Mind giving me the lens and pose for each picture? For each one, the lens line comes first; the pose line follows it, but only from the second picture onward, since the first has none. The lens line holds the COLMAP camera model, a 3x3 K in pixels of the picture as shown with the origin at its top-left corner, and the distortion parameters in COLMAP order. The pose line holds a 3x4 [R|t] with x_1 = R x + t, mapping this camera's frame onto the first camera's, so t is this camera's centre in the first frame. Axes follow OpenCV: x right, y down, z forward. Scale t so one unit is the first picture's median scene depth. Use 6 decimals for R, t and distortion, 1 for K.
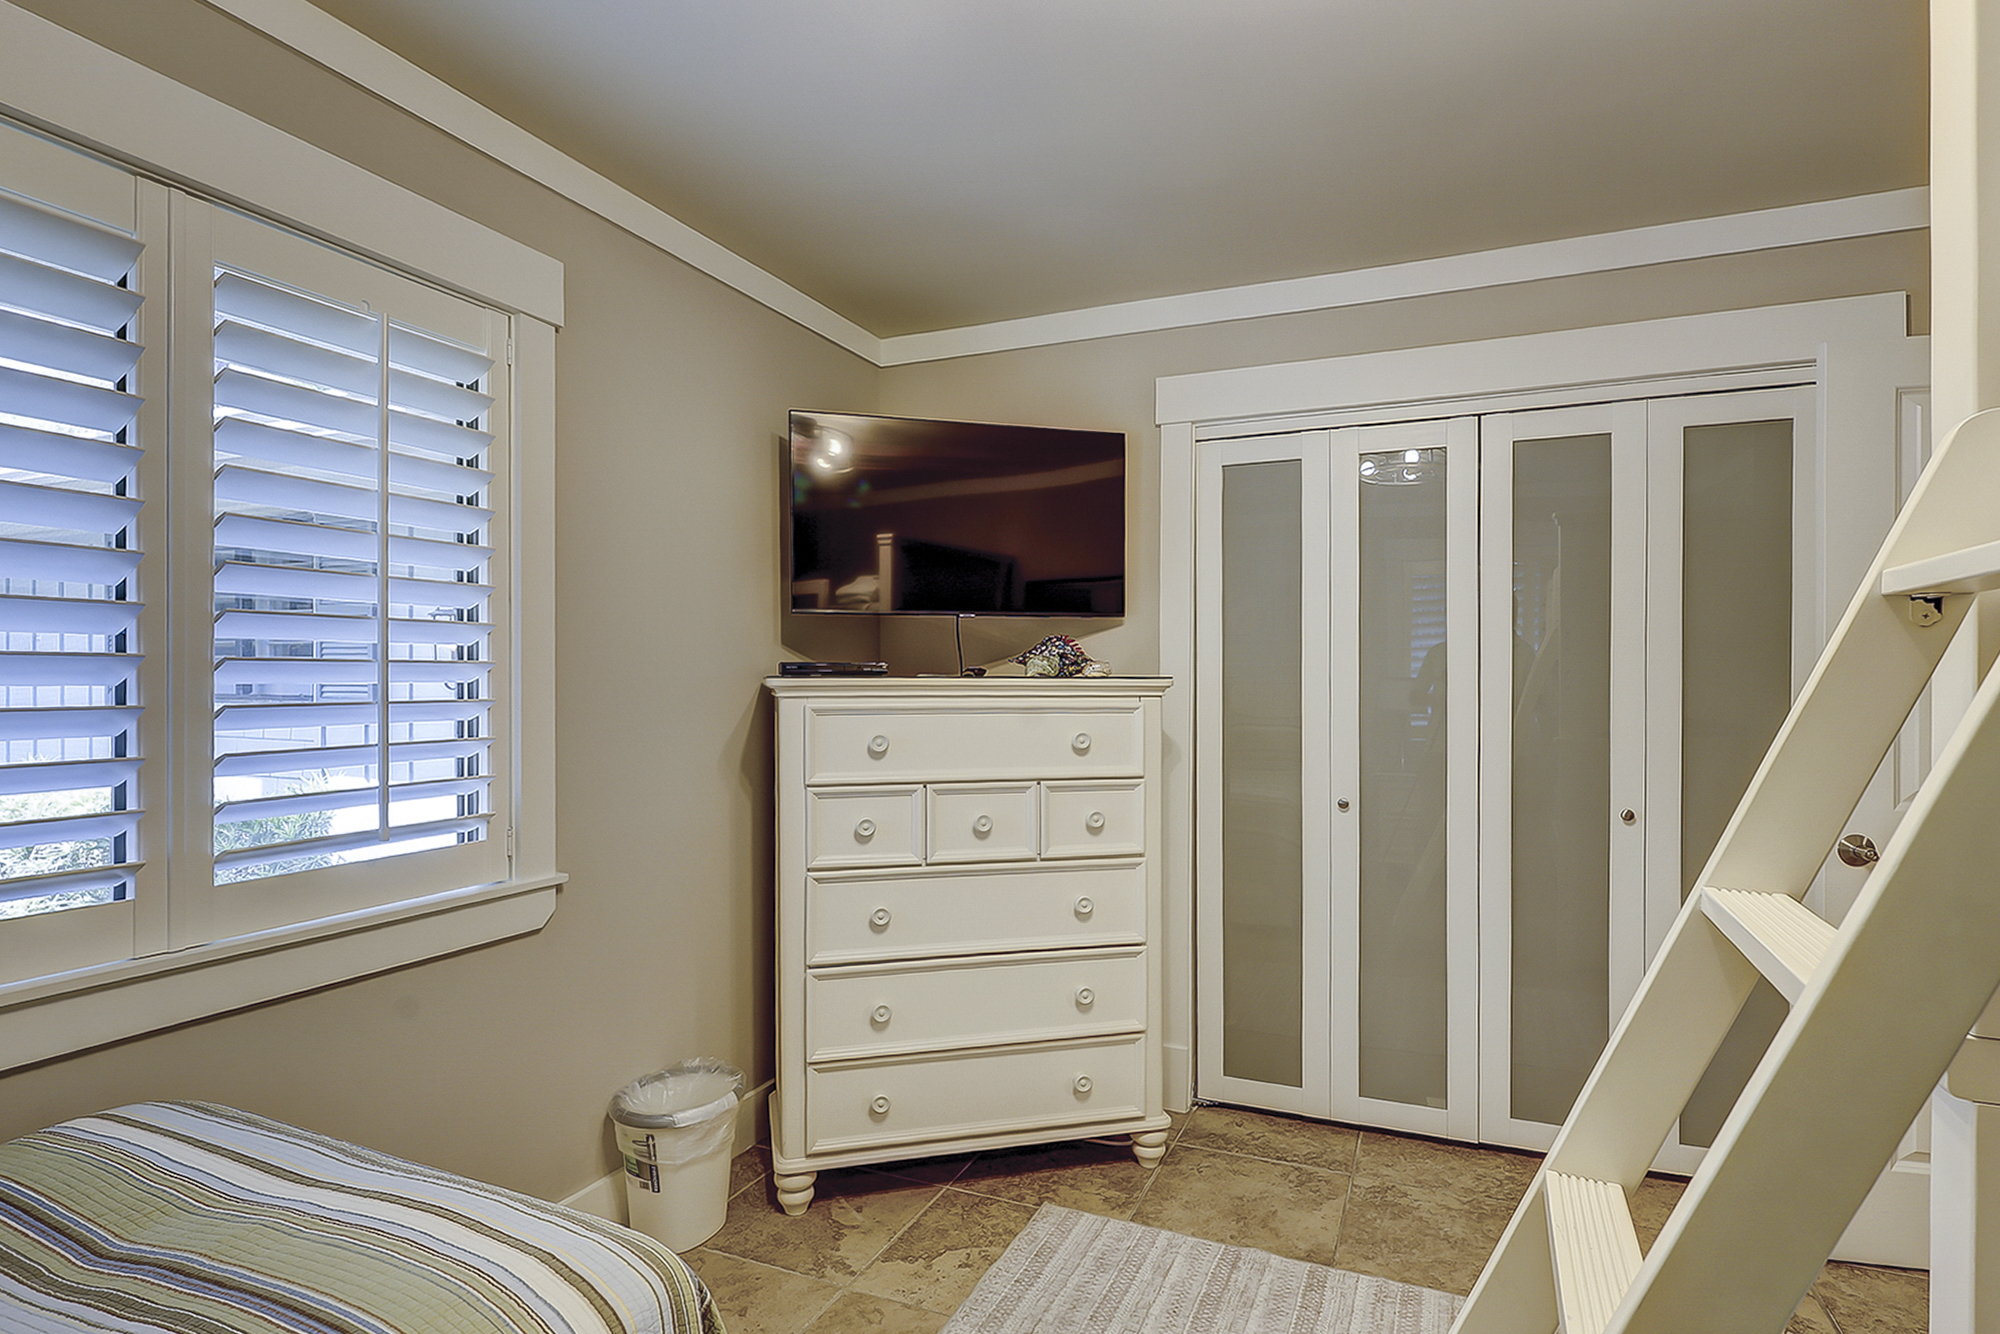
lens RADIAL K [[990.0, 0, 990.7], [0, 990.0, 670.5], [0, 0, 1]] dist [0.001116, 0.000406]
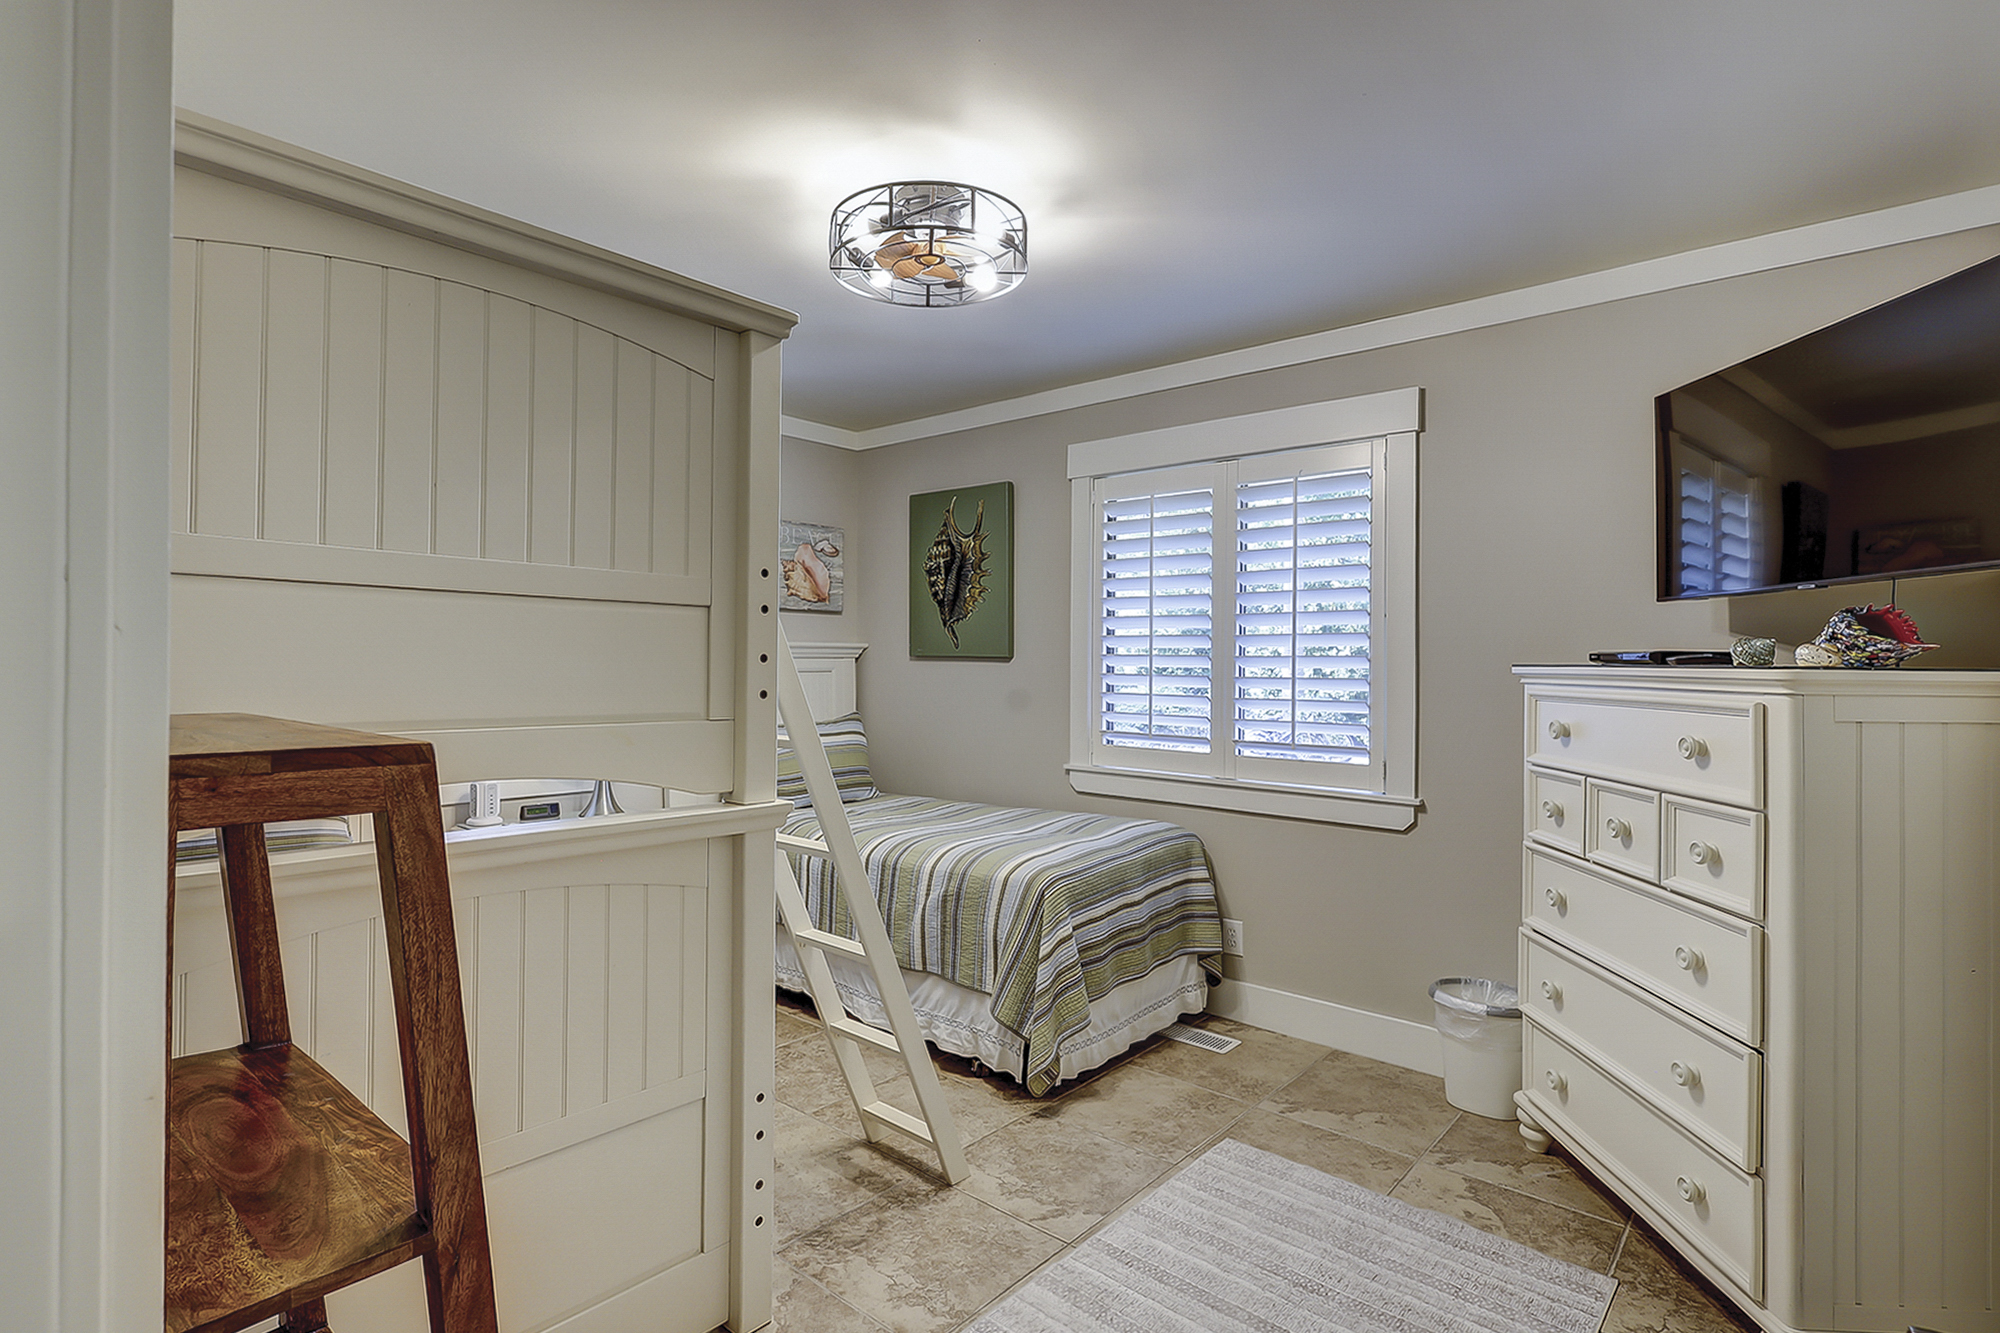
lens RADIAL K [[990.0, 0, 990.7], [0, 990.0, 670.0], [0, 0, 1]] dist [0.001116, 0.000406]
pose [[-0.272954, 0.001591, -0.962026, 1.139848], [-0.009760, 0.999943, 0.004423, 0.014087], [0.961978, 0.010597, -0.272923, 0.788029]]
